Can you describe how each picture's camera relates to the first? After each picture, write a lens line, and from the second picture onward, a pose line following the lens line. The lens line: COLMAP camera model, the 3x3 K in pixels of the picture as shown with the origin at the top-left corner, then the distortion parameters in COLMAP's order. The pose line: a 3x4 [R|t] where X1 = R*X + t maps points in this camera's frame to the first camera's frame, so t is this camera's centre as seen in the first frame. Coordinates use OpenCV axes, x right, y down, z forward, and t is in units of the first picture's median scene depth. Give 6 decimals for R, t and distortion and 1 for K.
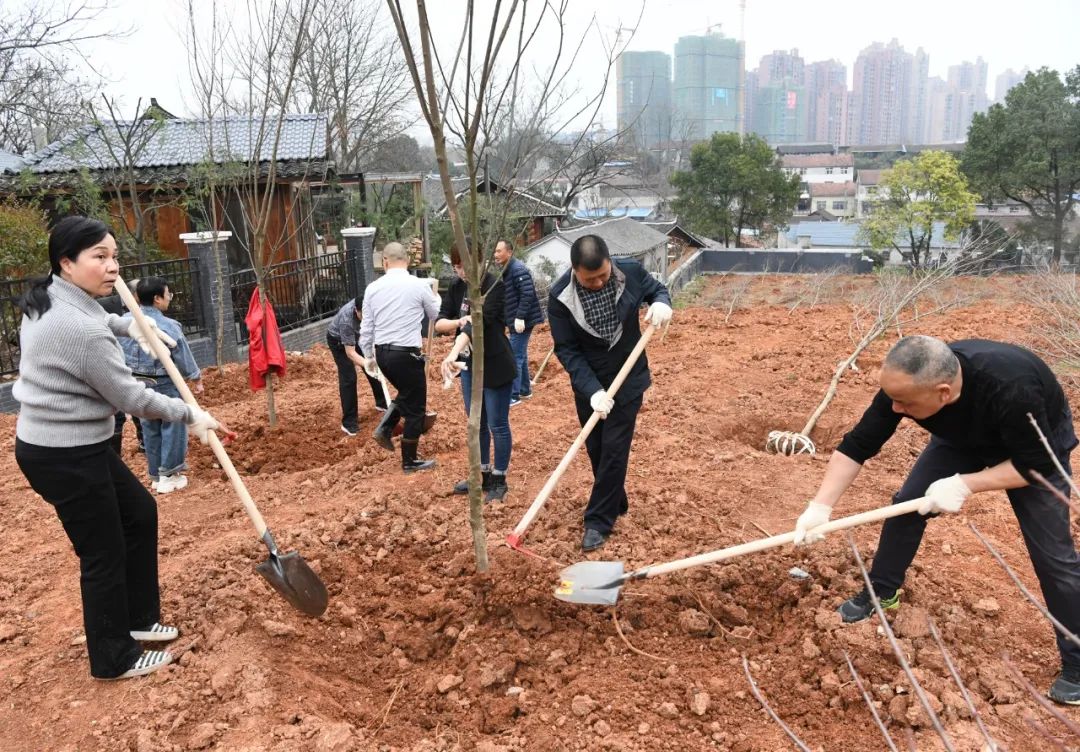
lens RADIAL K [[782.1, 0, 525.5], [0, 782.1, 371.0], [0, 0, 1]] dist [-0.065004, 0.009284]
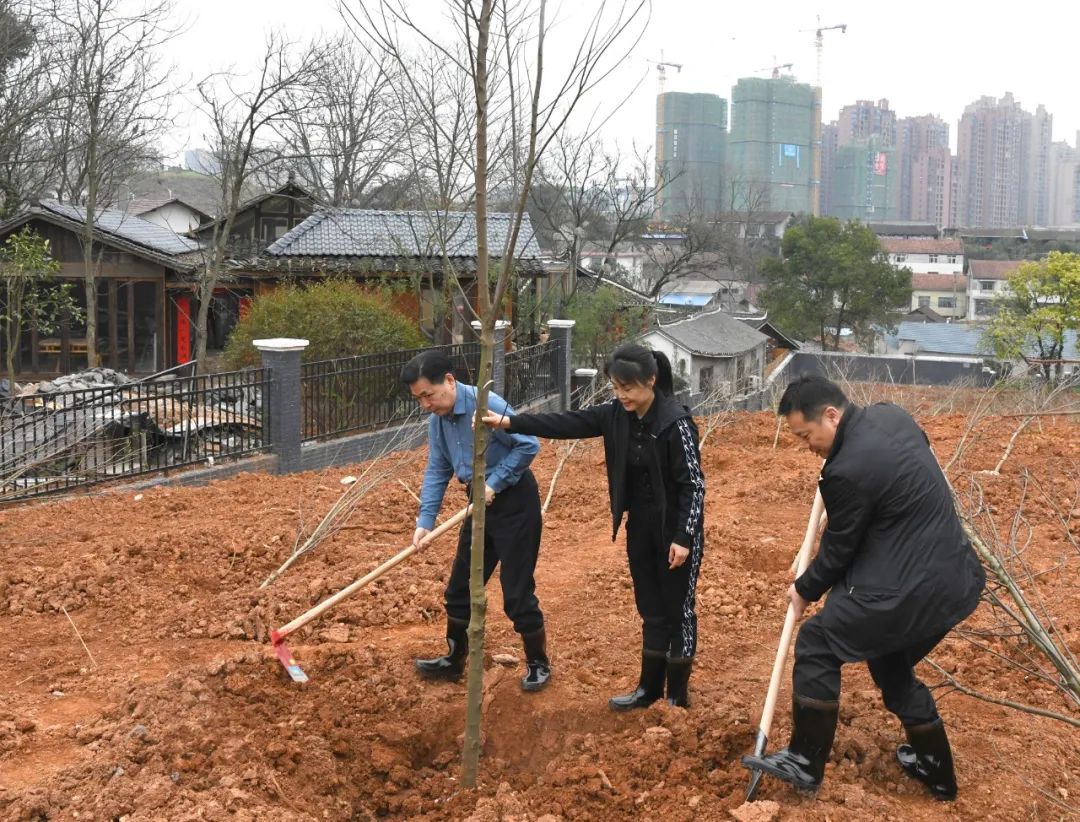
lens RADIAL K [[1078.5, 0, 584.5], [0, 1078.5, 325.5], [0, 0, 1]] dist [-0.067418, 0.007309]
pose [[0.997111, 0.047408, 0.059353, -0.025760], [-0.036746, 0.984873, -0.169338, 0.007560], [-0.066483, 0.166668, 0.983769, -0.047433]]
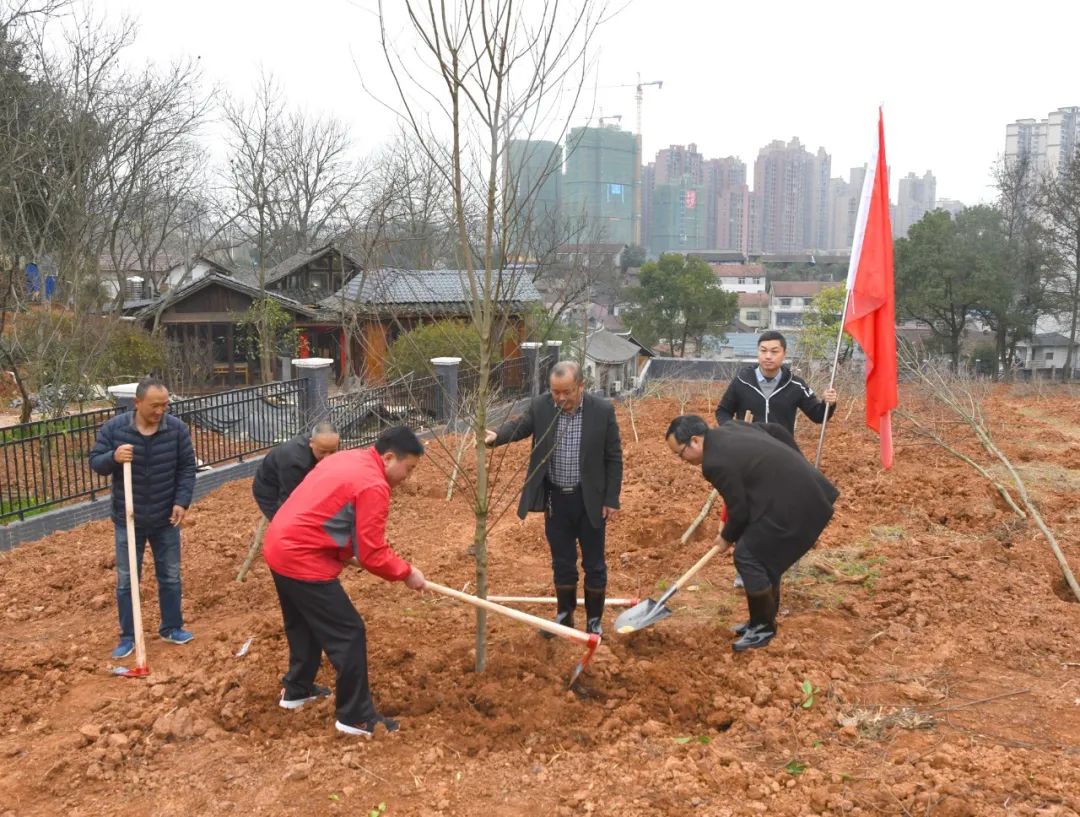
lens RADIAL K [[921.5, 0, 540.0], [0, 921.5, 408.5], [0, 0, 1]] dist [-0.043878, -0.001966]
pose [[0.985732, 0.008946, 0.168085, -0.054275], [0.007612, 0.995196, -0.097610, 0.014564], [-0.168150, 0.097497, 0.980928, -0.087938]]
